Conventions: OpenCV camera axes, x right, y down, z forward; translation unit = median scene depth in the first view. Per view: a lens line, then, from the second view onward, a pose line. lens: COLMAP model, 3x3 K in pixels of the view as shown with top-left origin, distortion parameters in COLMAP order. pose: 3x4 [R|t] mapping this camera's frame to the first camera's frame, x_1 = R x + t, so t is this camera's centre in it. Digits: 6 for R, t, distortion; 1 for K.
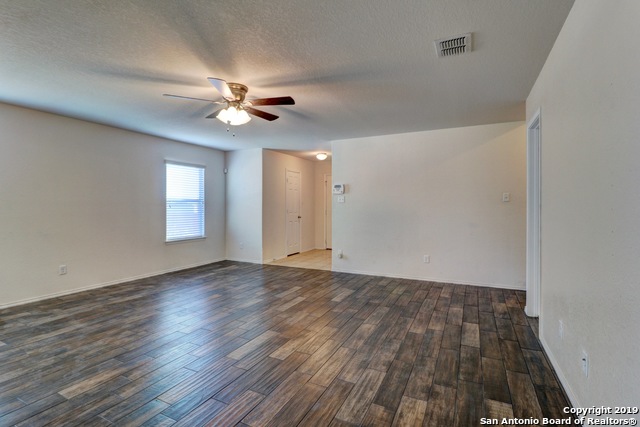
lens RADIAL K [[309.5, 0, 318.8], [0, 309.5, 211.3], [0, 0, 1]] dist [-0.008858, -0.003549]
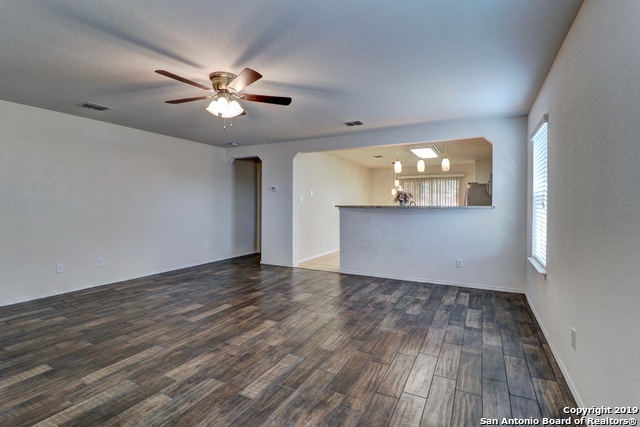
lens RADIAL K [[309.5, 0, 320.7], [0, 309.5, 211.7], [0, 0, 1]] dist [-0.008858, -0.003549]
pose [[-0.999858, -0.003379, 0.016482, -0.615482], [-0.002706, 0.999167, 0.040707, -0.035167], [-0.016606, 0.040656, -0.999035, 2.035651]]
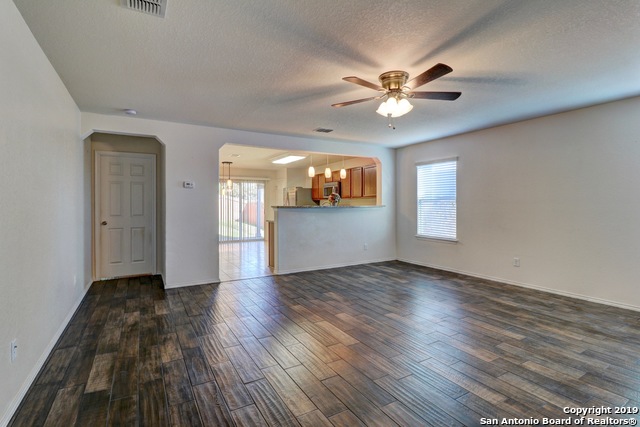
lens RADIAL K [[309.5, 0, 320.3], [0, 309.5, 210.7], [0, 0, 1]] dist [-0.008858, -0.003549]
pose [[-0.547923, 0.017910, -0.836337, 0.653486], [-0.010152, 0.999555, 0.028056, -0.024356], [0.836467, 0.023863, -0.547497, 1.392456]]
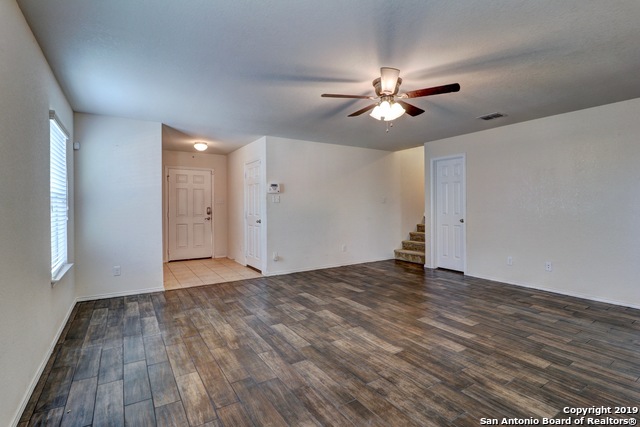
lens RADIAL K [[309.5, 0, 319.3], [0, 309.5, 212.3], [0, 0, 1]] dist [-0.008858, -0.003549]
pose [[0.516584, -0.020345, 0.855995, -1.267832], [0.019989, 0.999732, 0.011698, -0.011898], [-0.856003, 0.011068, 0.516852, 0.728333]]
